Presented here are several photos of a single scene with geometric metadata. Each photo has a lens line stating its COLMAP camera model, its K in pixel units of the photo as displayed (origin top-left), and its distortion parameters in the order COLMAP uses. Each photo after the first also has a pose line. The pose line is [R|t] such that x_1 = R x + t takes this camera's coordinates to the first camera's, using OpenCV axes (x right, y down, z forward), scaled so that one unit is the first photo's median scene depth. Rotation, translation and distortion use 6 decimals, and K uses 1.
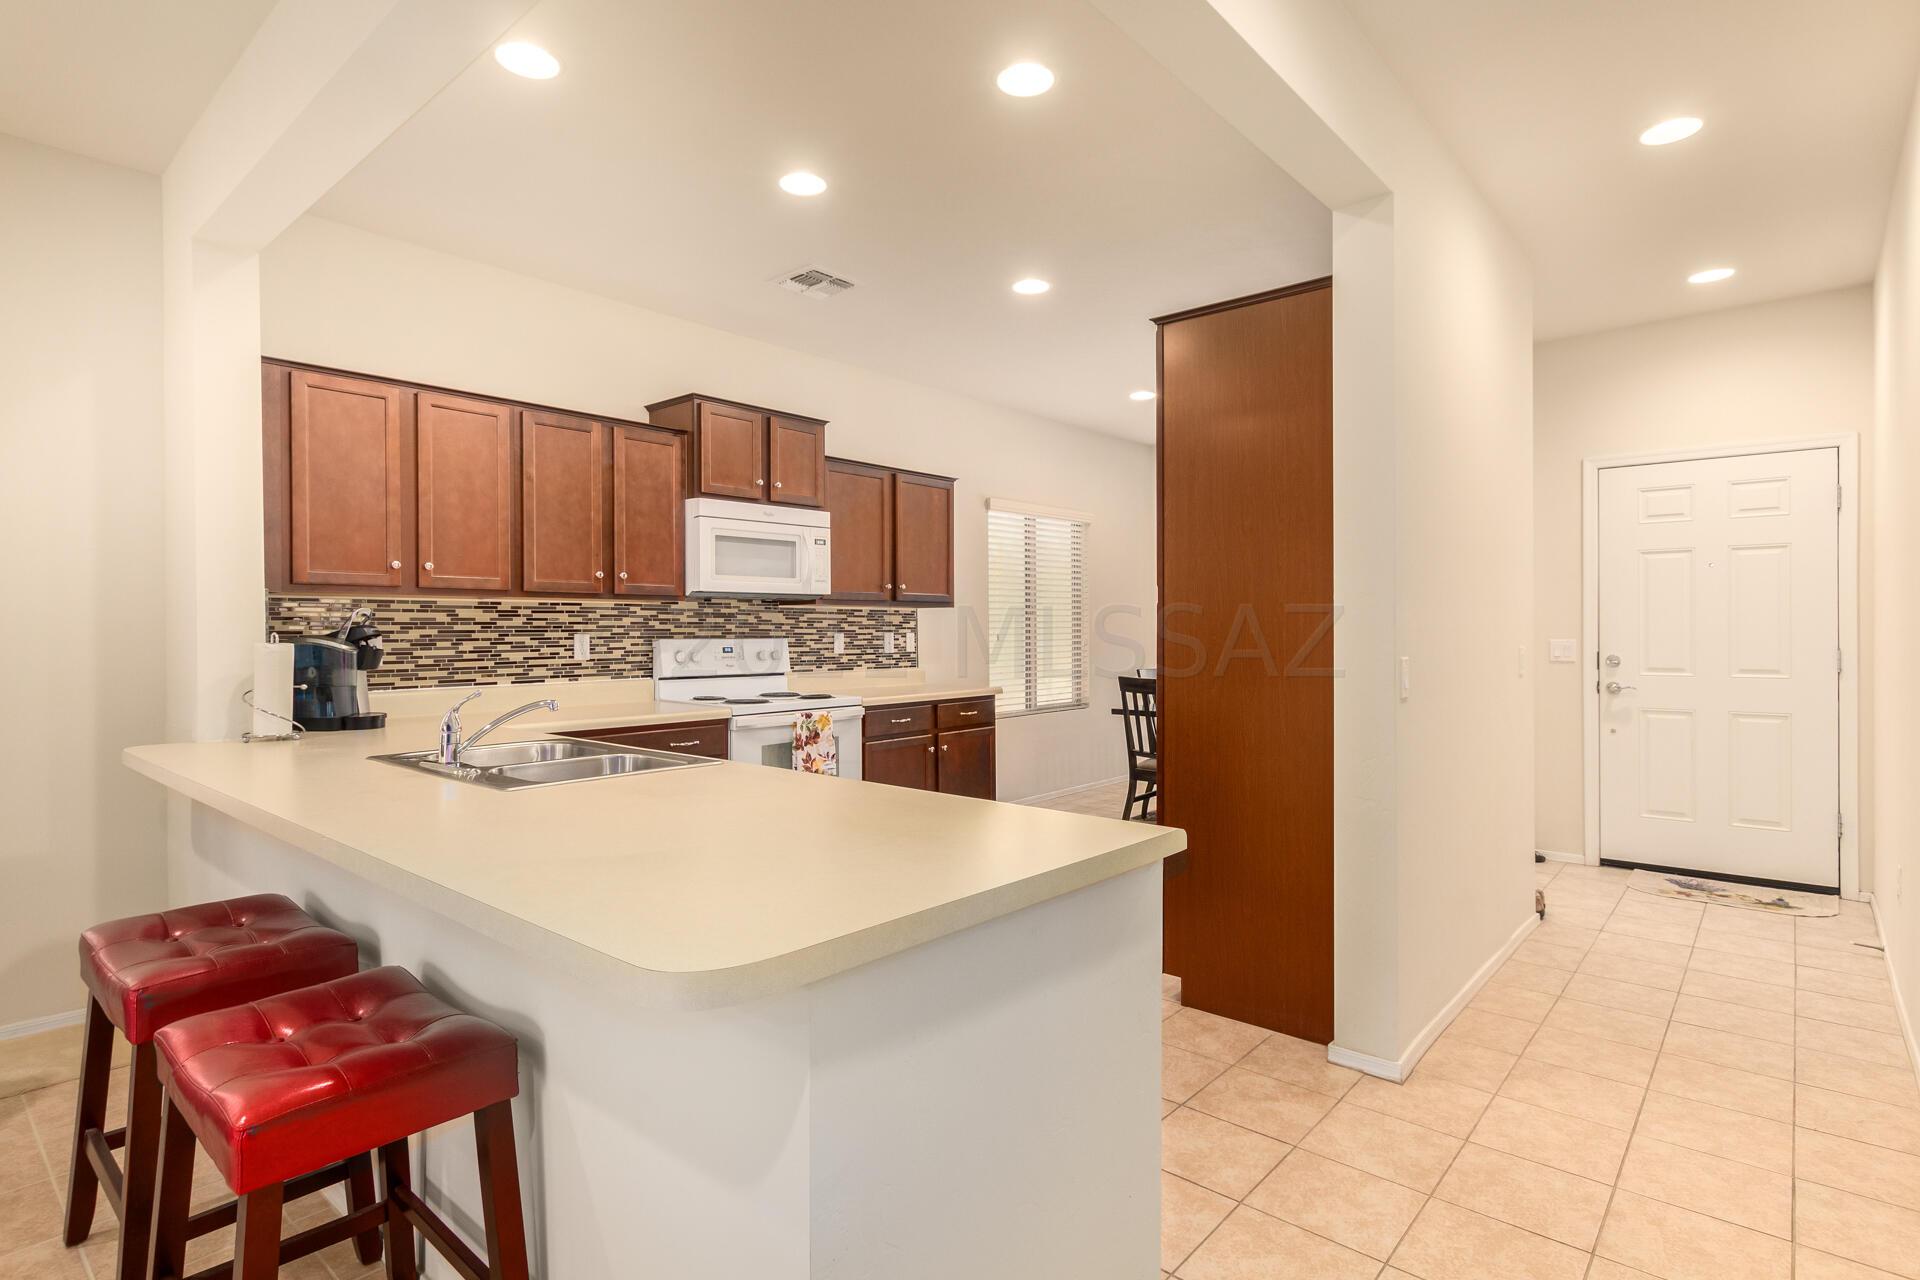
lens RADIAL K [[962.4, 0, 982.7], [0, 962.4, 631.8], [0, 0, 1]] dist [0.014525, -0.000011]
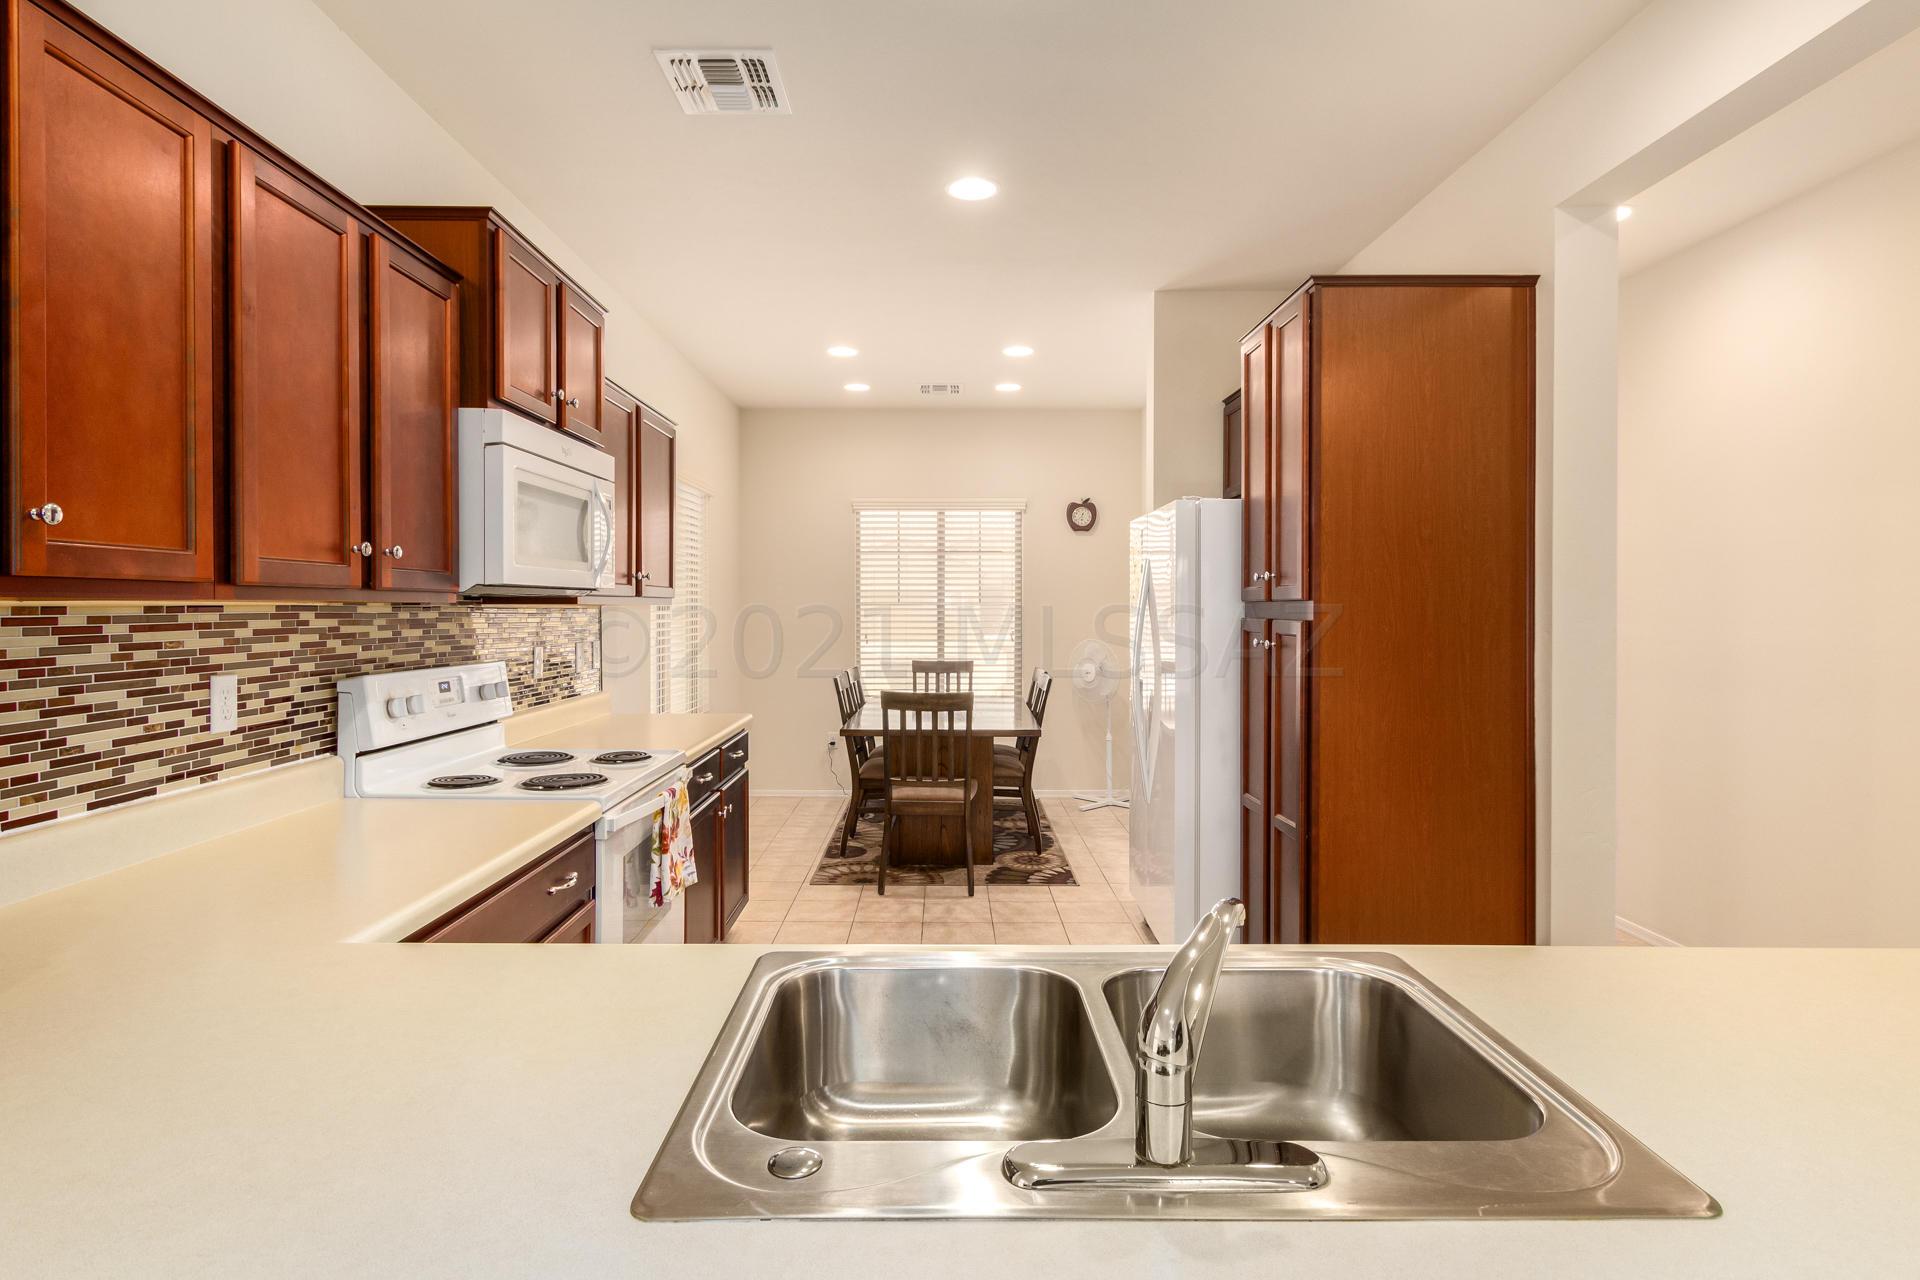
lens RADIAL K [[971.2, 0, 949.6], [0, 971.2, 611.7], [0, 0, 1]] dist [0.015386, -0.000148]
pose [[0.757996, 0.000520, 0.652259, -0.435173], [-0.000925, 1.000000, 0.000277, -0.026236], [-0.652258, -0.000813, 0.757996, 0.410610]]
